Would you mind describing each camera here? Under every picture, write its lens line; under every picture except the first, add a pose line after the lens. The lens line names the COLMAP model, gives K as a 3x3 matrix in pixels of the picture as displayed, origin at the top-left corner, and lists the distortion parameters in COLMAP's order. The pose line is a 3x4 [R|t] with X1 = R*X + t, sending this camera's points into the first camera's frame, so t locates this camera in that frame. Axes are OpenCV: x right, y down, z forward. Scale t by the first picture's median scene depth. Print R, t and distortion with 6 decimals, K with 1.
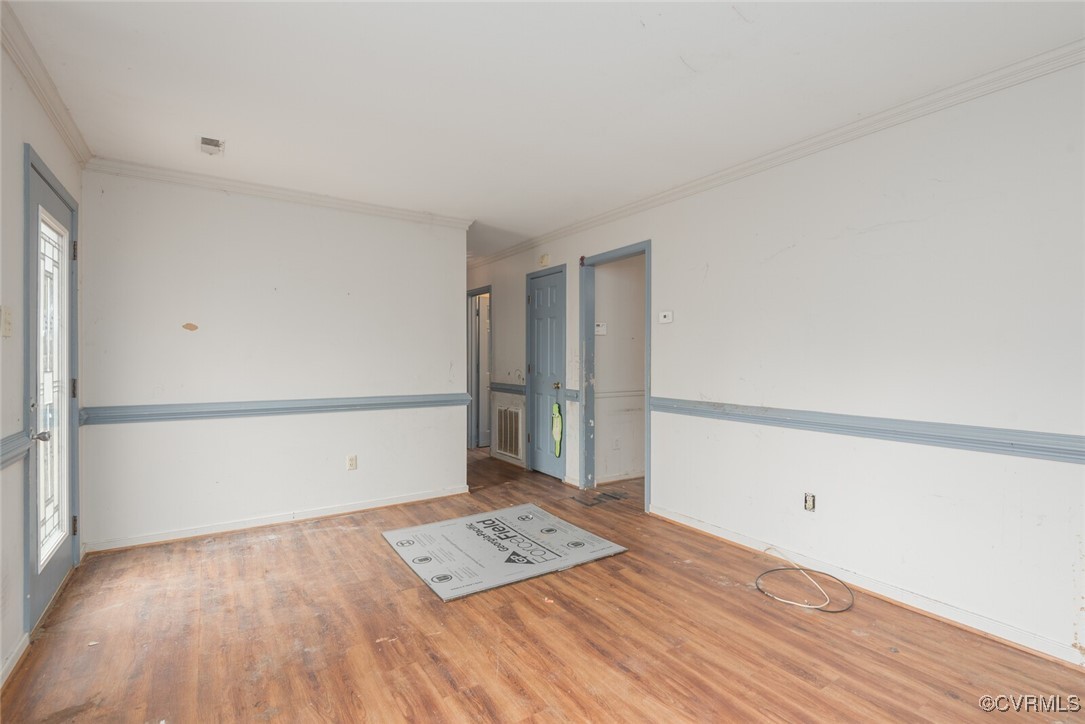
lens RADIAL K [[514.2, 0, 569.5], [0, 514.2, 363.8], [0, 0, 1]] dist [0.044586, -0.021642]
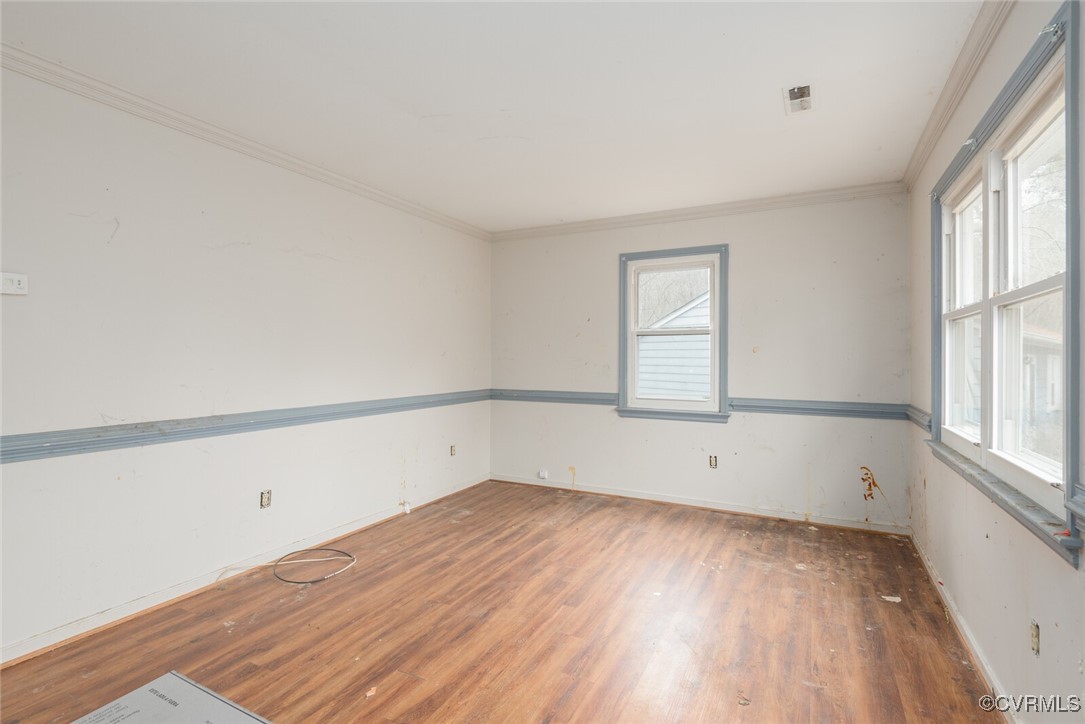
lens RADIAL K [[516.4, 0, 537.7], [0, 516.4, 356.2], [0, 0, 1]] dist [0.050757, -0.021393]
pose [[-0.453763, 0.002960, 0.891117, -0.789769], [0.007882, 0.999969, 0.000692, -0.016144], [-0.891087, 0.007338, -0.453773, 1.093960]]
